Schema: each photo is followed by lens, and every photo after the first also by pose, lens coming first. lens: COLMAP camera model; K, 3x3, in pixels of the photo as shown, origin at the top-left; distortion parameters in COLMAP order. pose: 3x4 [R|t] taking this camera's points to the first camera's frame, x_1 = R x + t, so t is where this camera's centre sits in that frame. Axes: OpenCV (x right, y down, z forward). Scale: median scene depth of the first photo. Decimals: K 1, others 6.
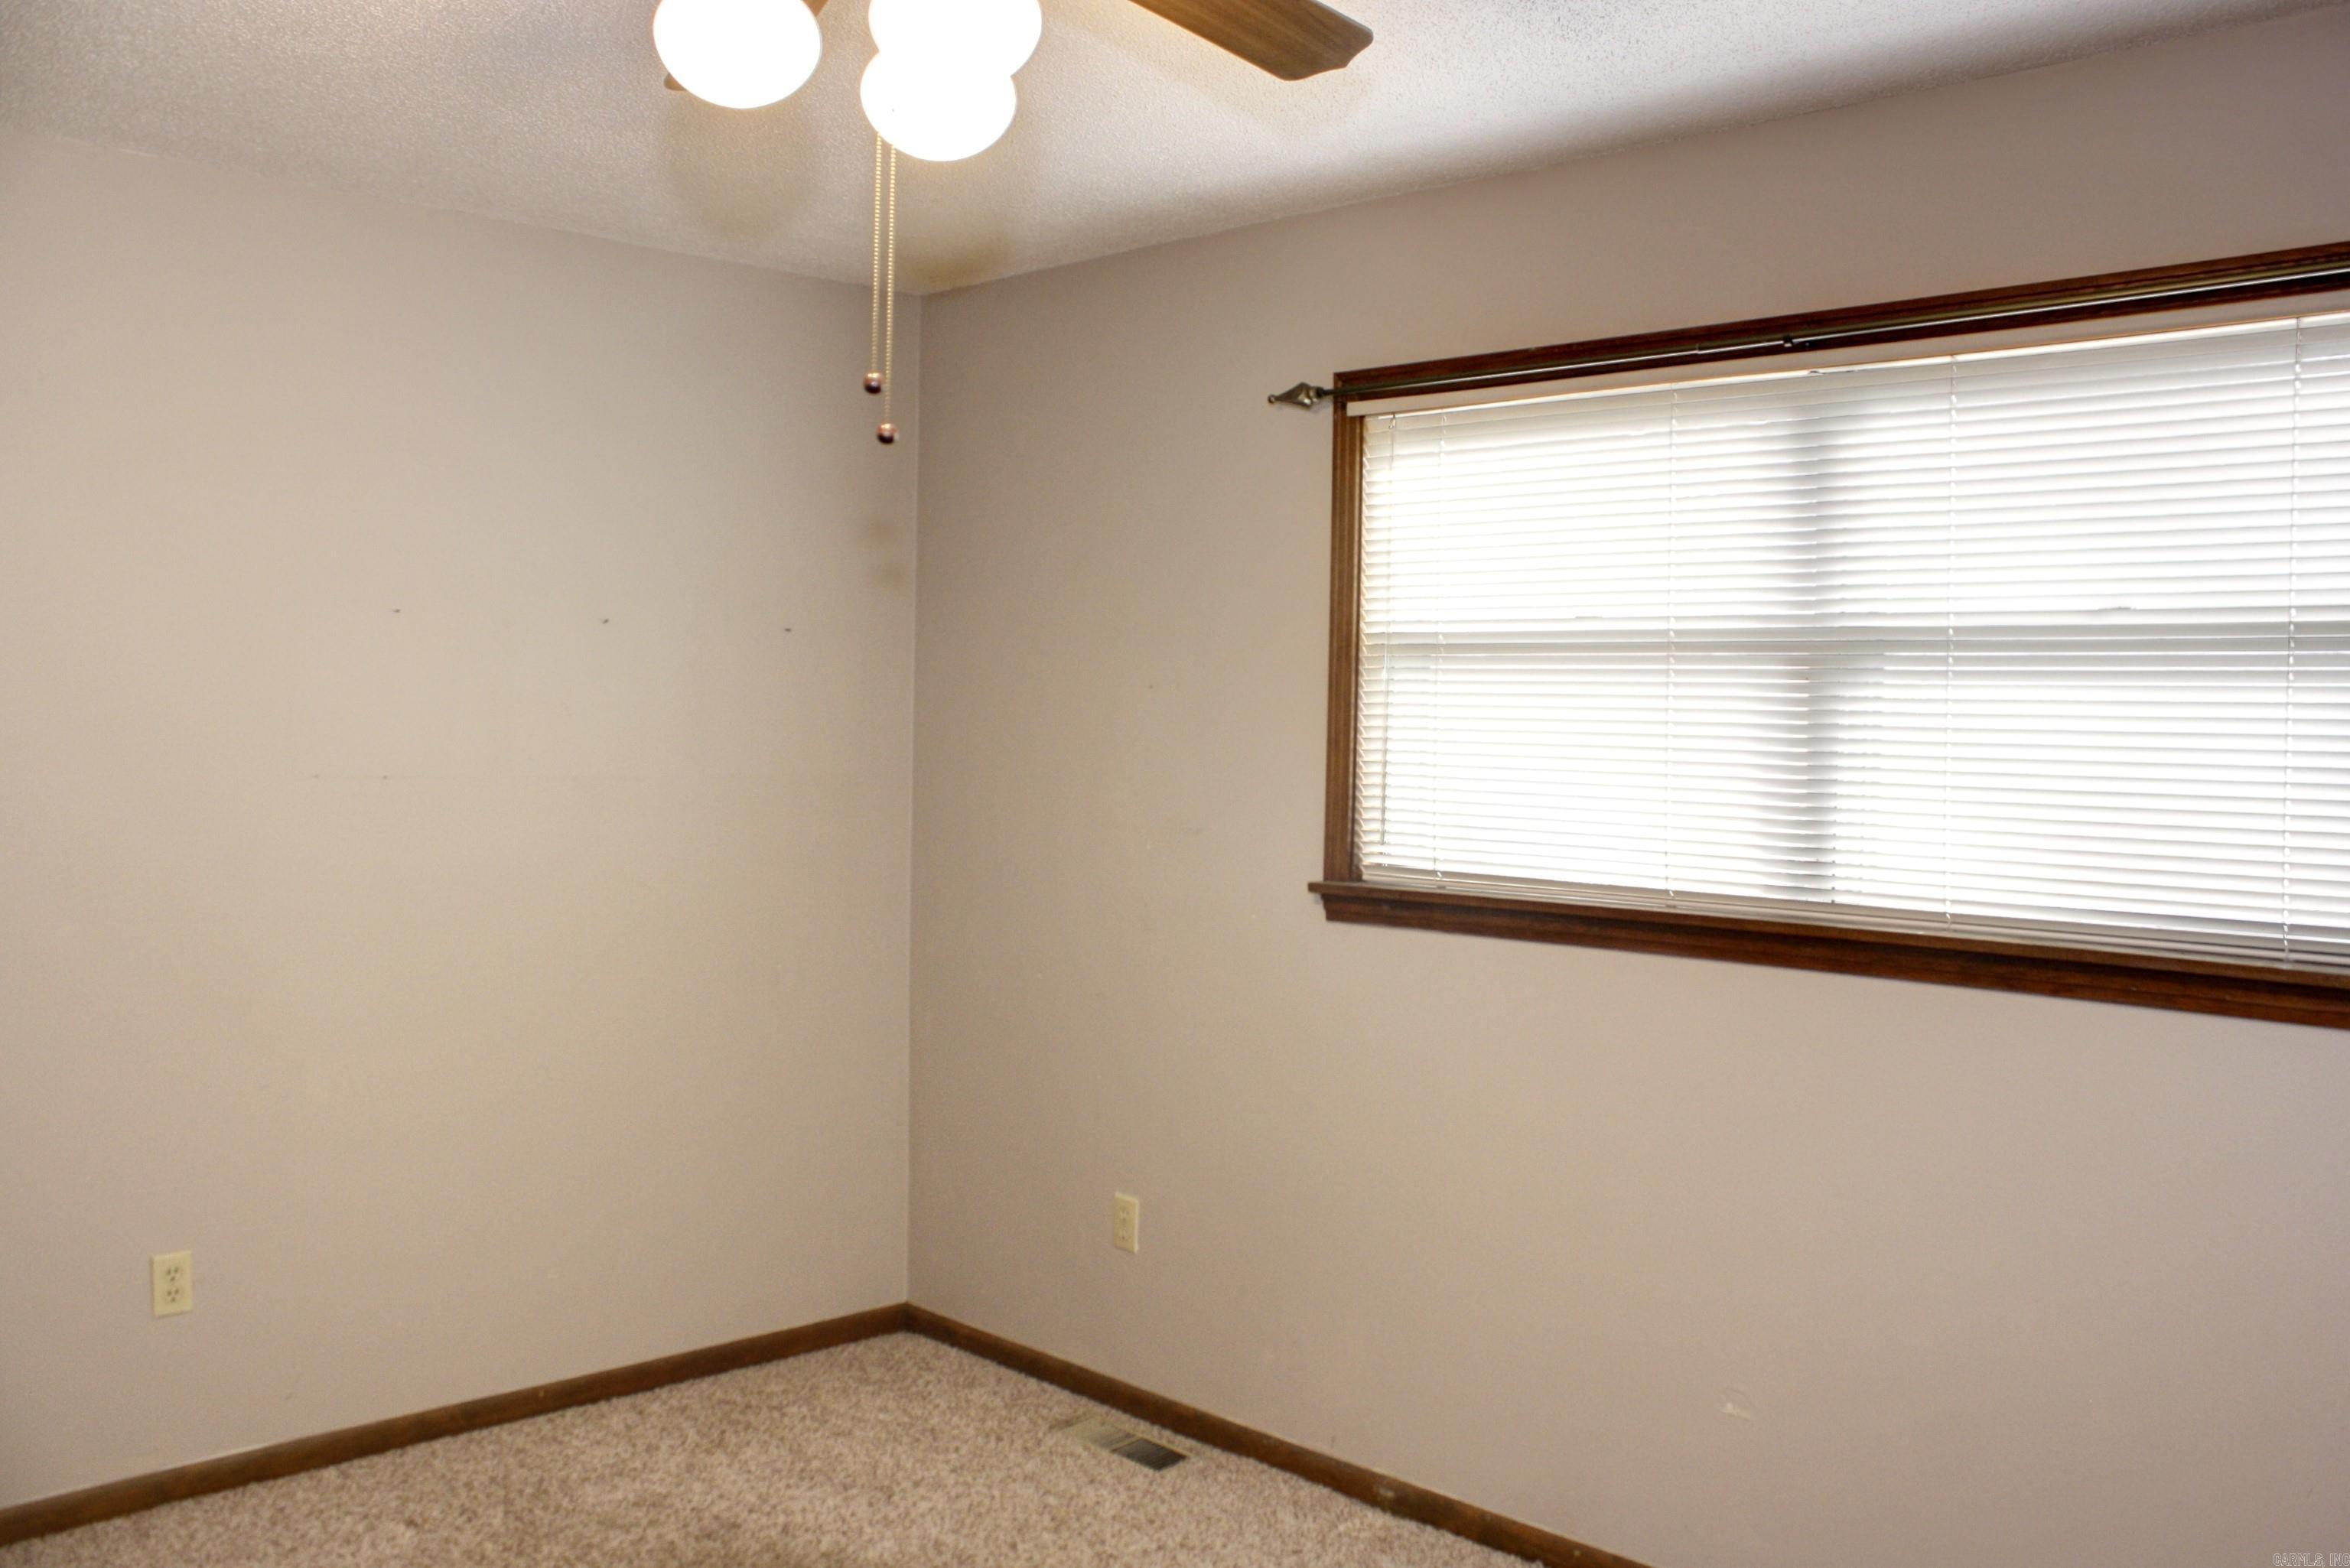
lens RADIAL K [[1979.0, 0, 1165.1], [0, 1979.0, 782.0], [0, 0, 1]] dist [-0.163836, 0.142698]
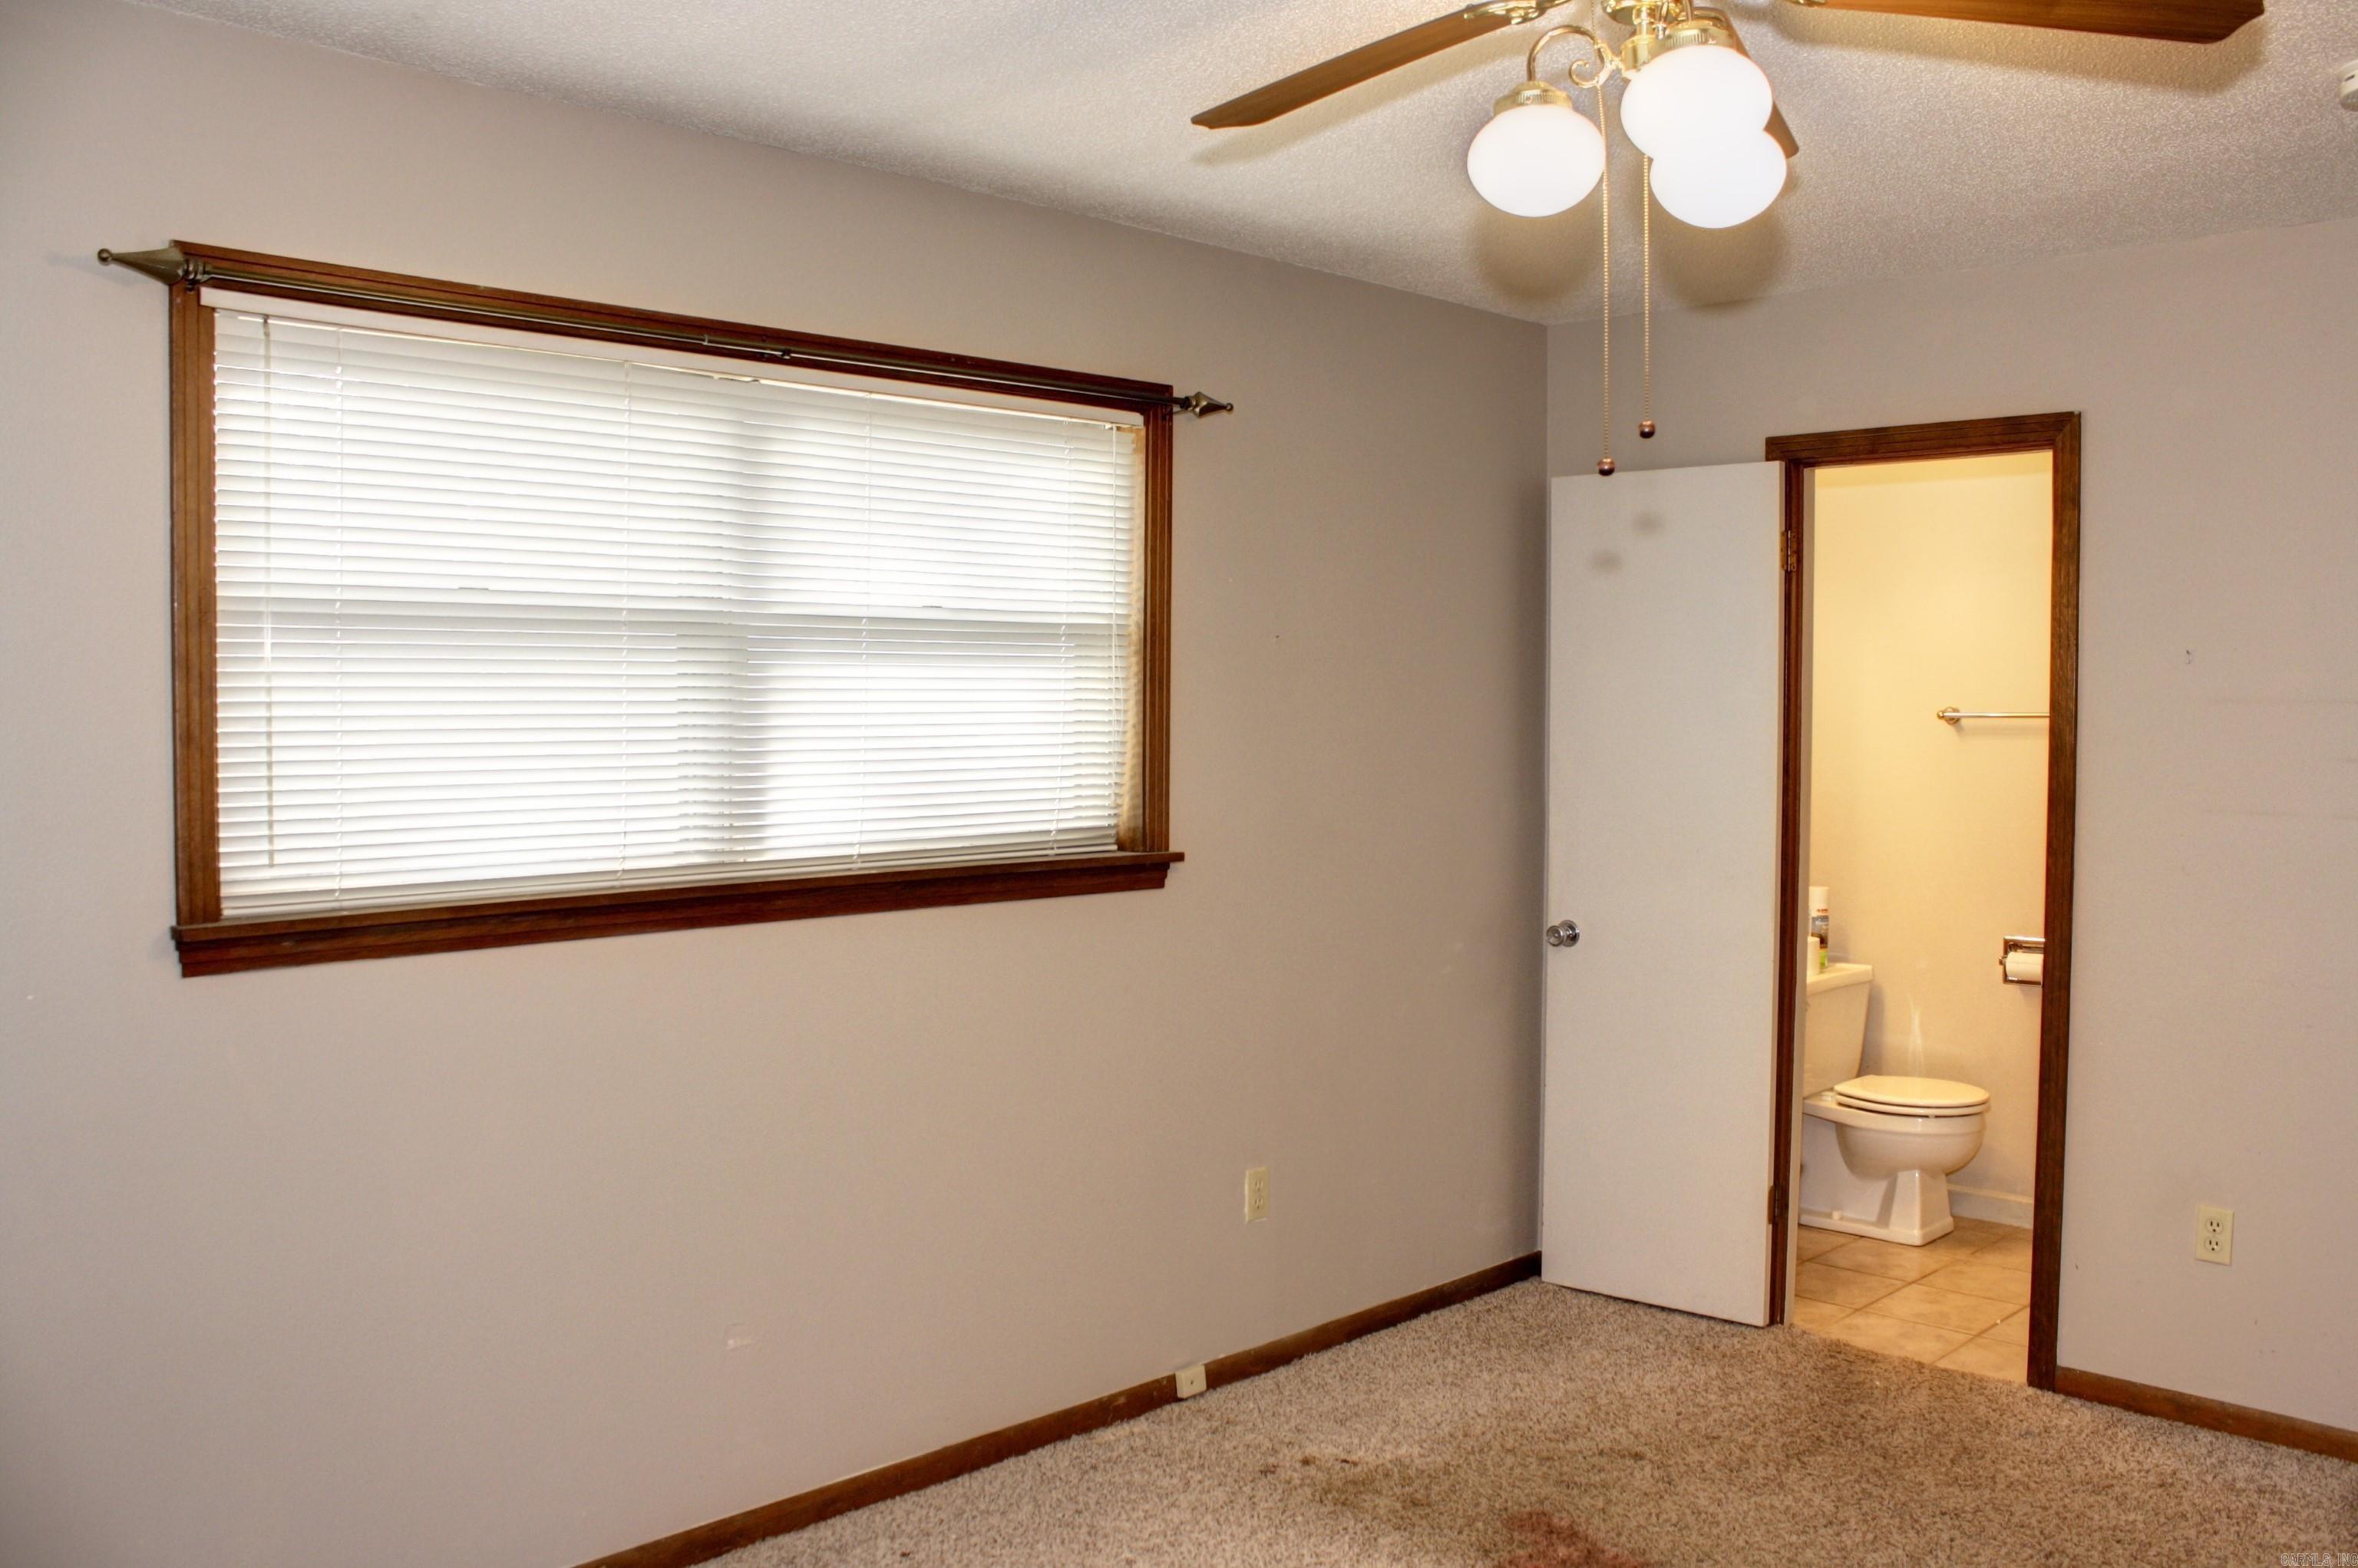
lens RADIAL K [[1985.8, 0, 1191.5], [0, 1985.8, 799.7], [0, 0, 1]] dist [-0.163836, 0.142698]
pose [[-0.013870, -0.068934, 0.997525, -0.659581], [0.034244, 0.997003, 0.069374, -0.035634], [-0.999317, 0.035122, -0.011468, 0.641374]]
